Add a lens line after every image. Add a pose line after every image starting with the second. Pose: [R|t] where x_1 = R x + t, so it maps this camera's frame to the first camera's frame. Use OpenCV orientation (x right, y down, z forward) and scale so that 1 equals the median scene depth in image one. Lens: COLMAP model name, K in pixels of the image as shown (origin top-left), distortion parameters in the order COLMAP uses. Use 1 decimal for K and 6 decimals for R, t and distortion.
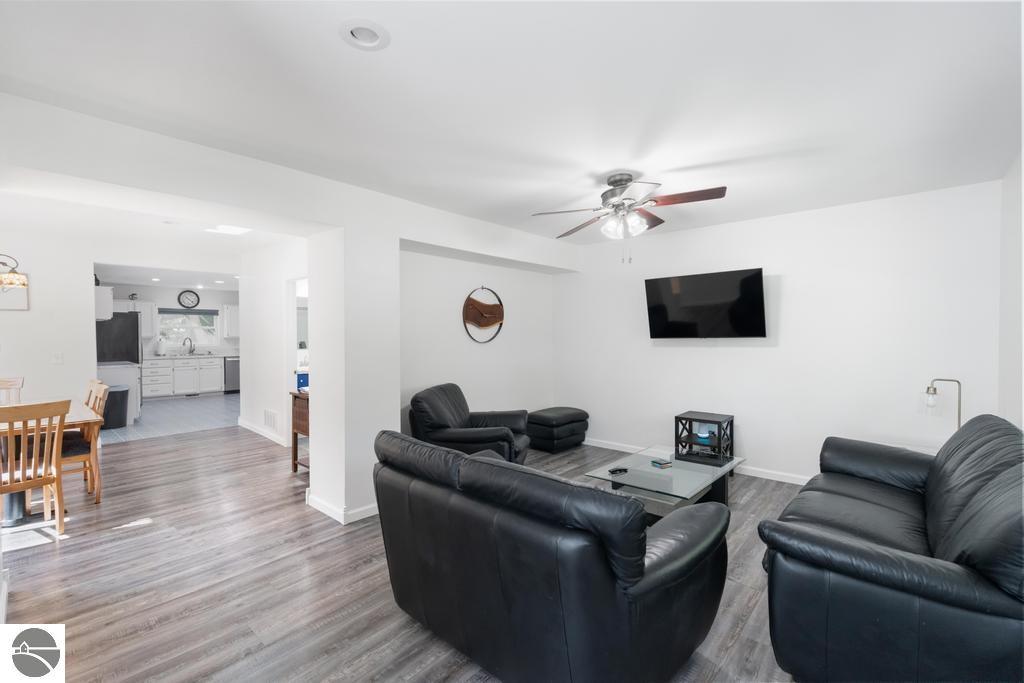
lens RADIAL K [[451.2, 0, 505.3], [0, 451.2, 347.6], [0, 0, 1]] dist [-0.002555, -0.000113]
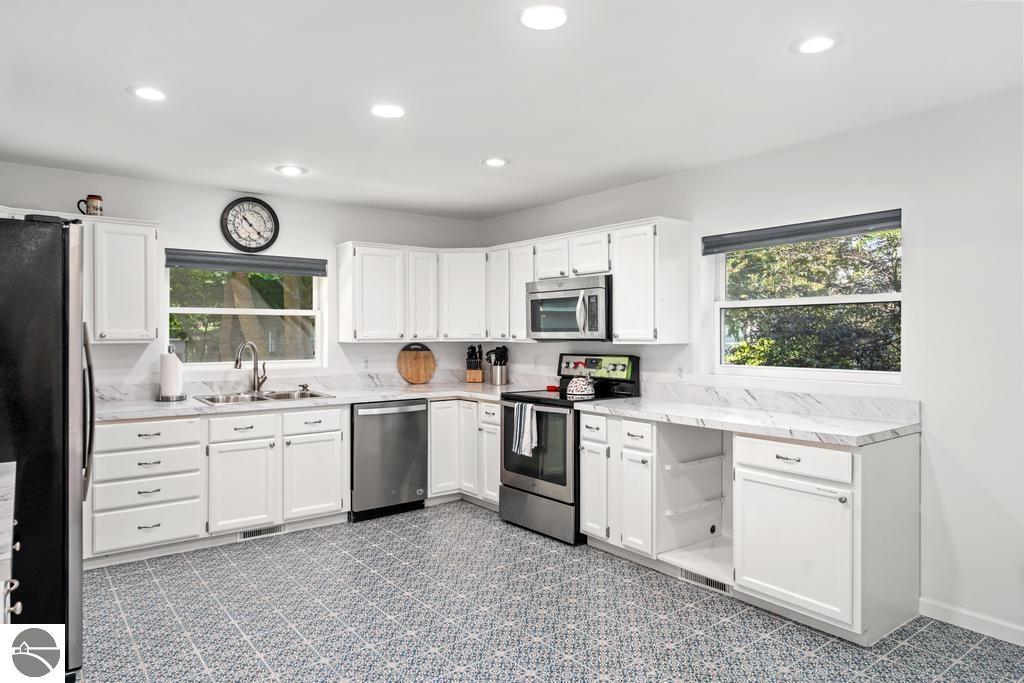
lens RADIAL K [[659.6, 0, 509.3], [0, 659.6, 342.3], [0, 0, 1]] dist [-0.003462, -0.000657]
pose [[0.982508, 0.002486, -0.186204, -1.164980], [-0.005389, 0.999872, -0.015083, -0.043181], [0.186142, 0.015823, 0.982395, 1.541411]]
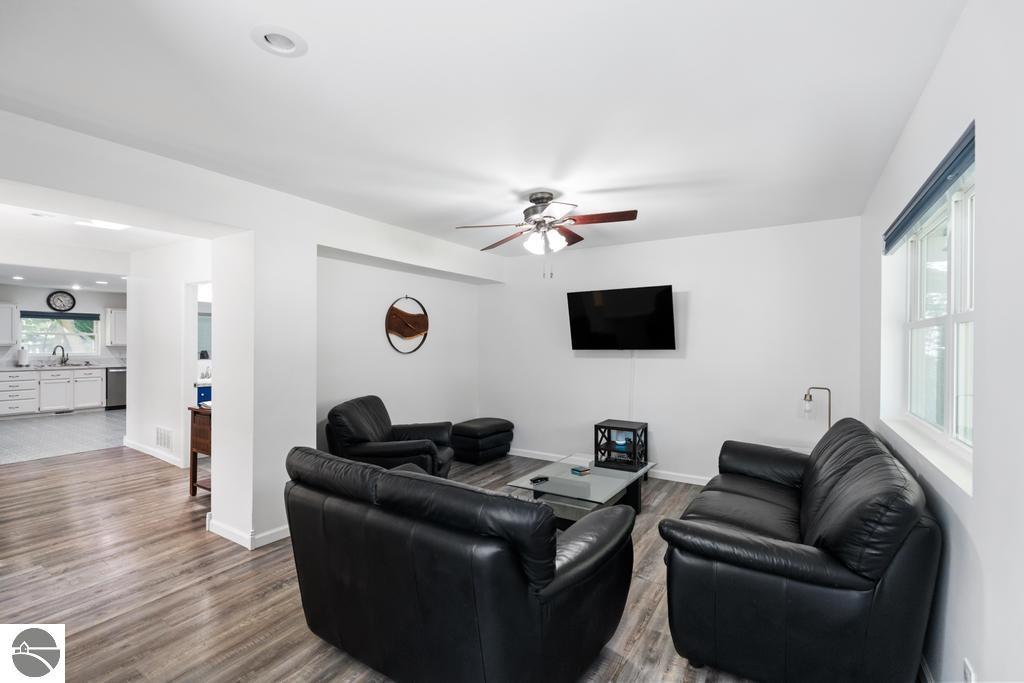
lens RADIAL K [[461.2, 0, 508.8], [0, 461.2, 348.1], [0, 0, 1]] dist [-0.002669, -0.000022]
pose [[0.986789, 0.004973, 0.161933, 0.010285], [-0.001951, 0.999821, -0.018815, -0.005670], [-0.161998, 0.018250, 0.986622, -0.028323]]
